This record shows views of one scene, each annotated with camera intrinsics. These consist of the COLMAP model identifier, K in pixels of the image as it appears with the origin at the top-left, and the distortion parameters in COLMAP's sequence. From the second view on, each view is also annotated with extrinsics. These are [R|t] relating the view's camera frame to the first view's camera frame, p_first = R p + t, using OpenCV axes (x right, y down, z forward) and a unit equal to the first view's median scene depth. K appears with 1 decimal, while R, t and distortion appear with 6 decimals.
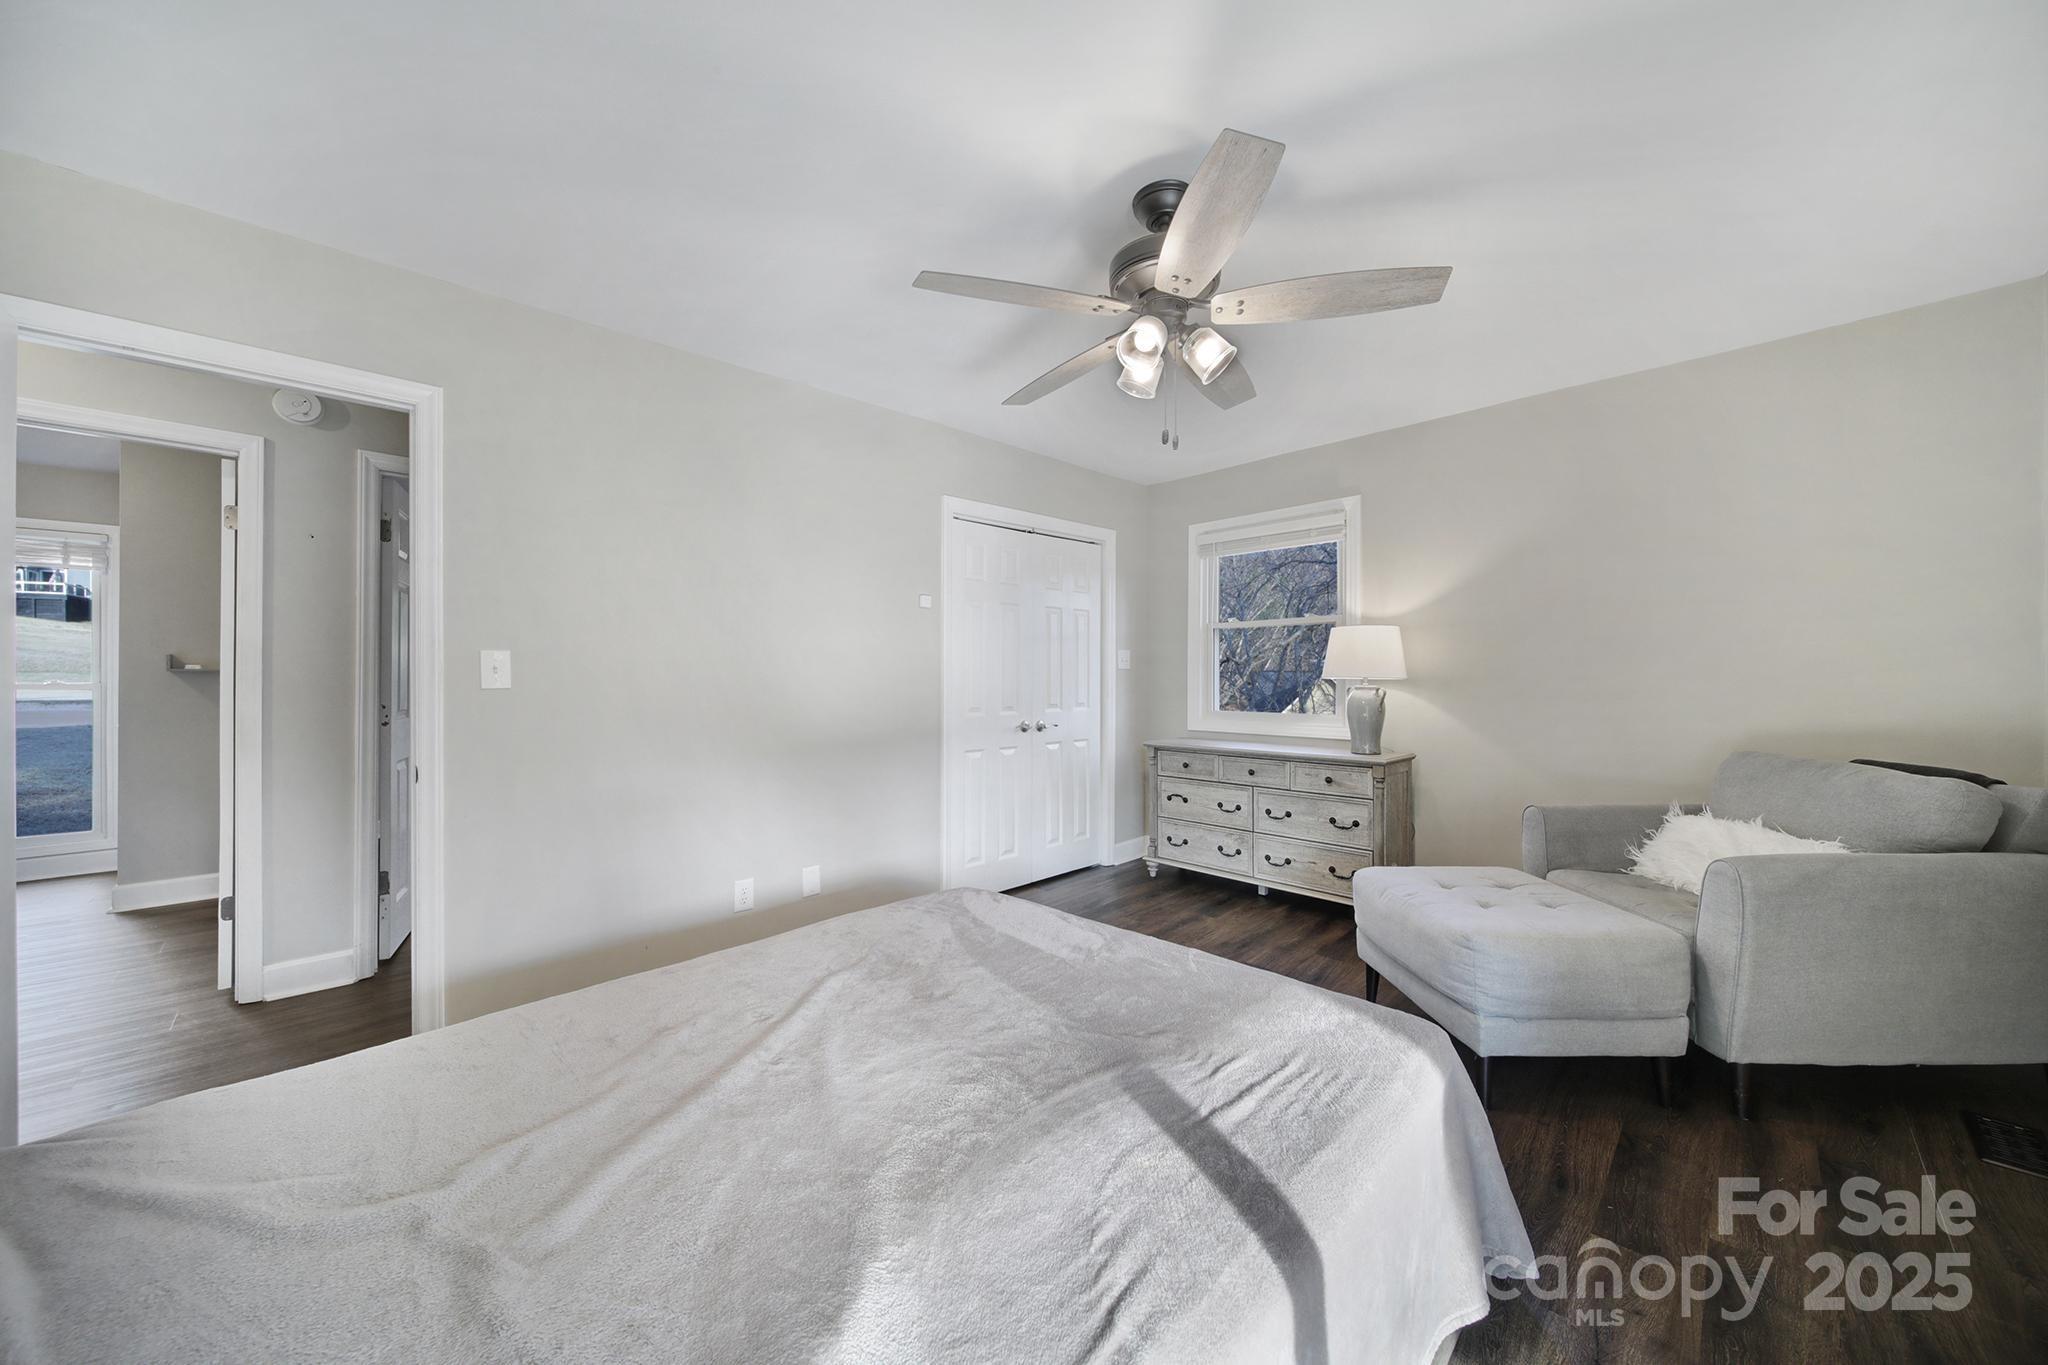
lens RADIAL K [[719.0, 0, 1021.3], [0, 719.0, 671.4], [0, 0, 1]] dist [-0.001805, -0.000151]
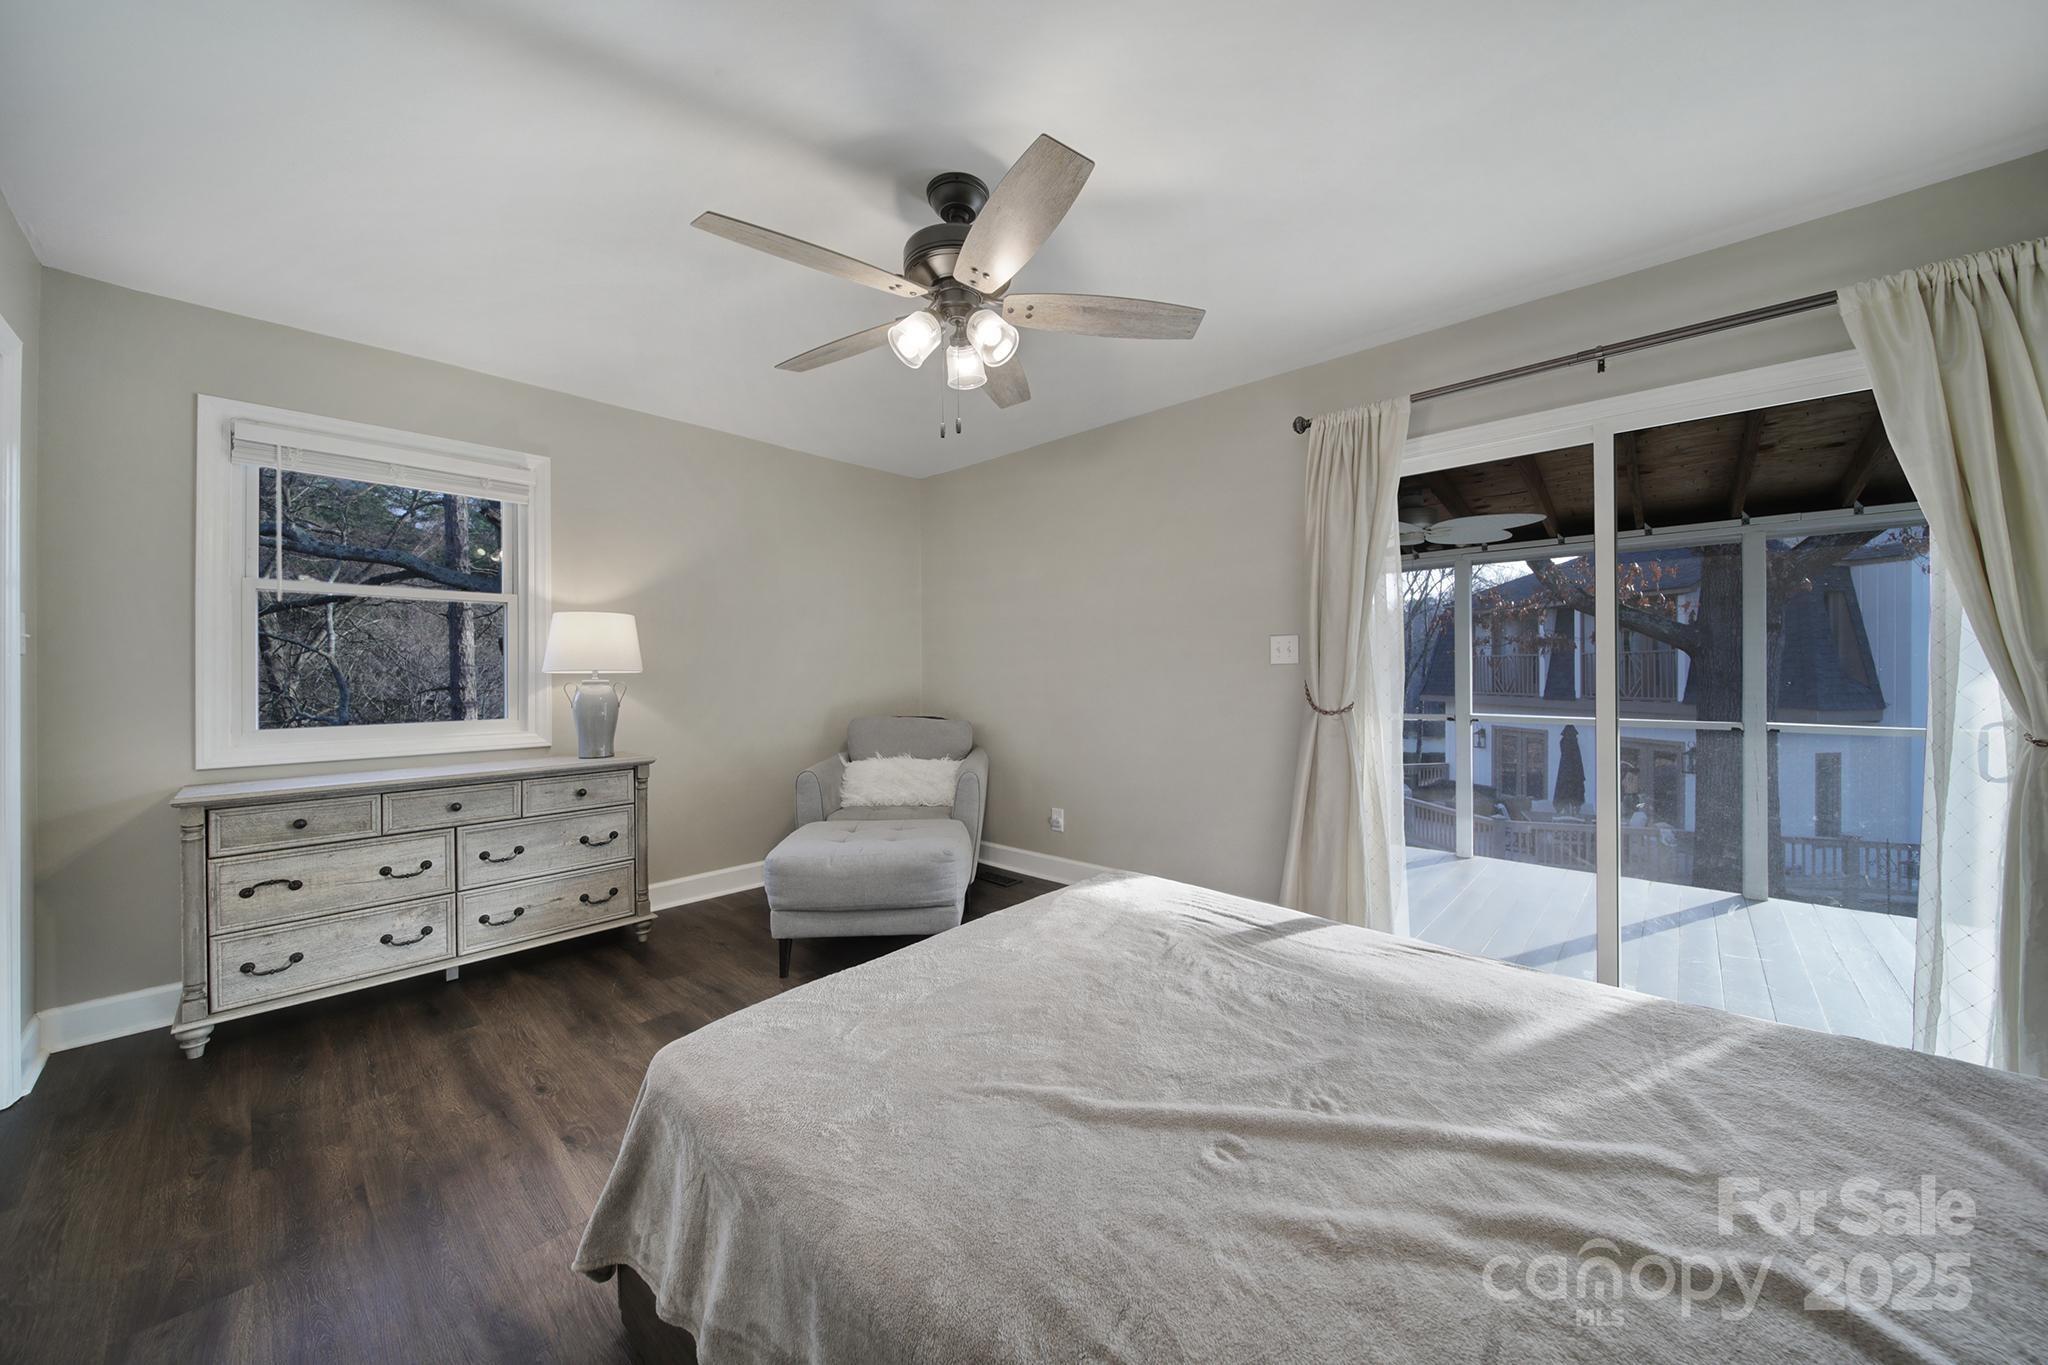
lens RADIAL K [[719.0, 0, 1021.3], [0, 719.0, 671.4], [0, 0, 1]] dist [-0.001805, -0.000151]
pose [[-0.063411, 0.005626, 0.997972, -0.411095], [-0.002210, 0.999981, -0.005778, 0.011440], [-0.997985, -0.002572, -0.063397, 0.495621]]
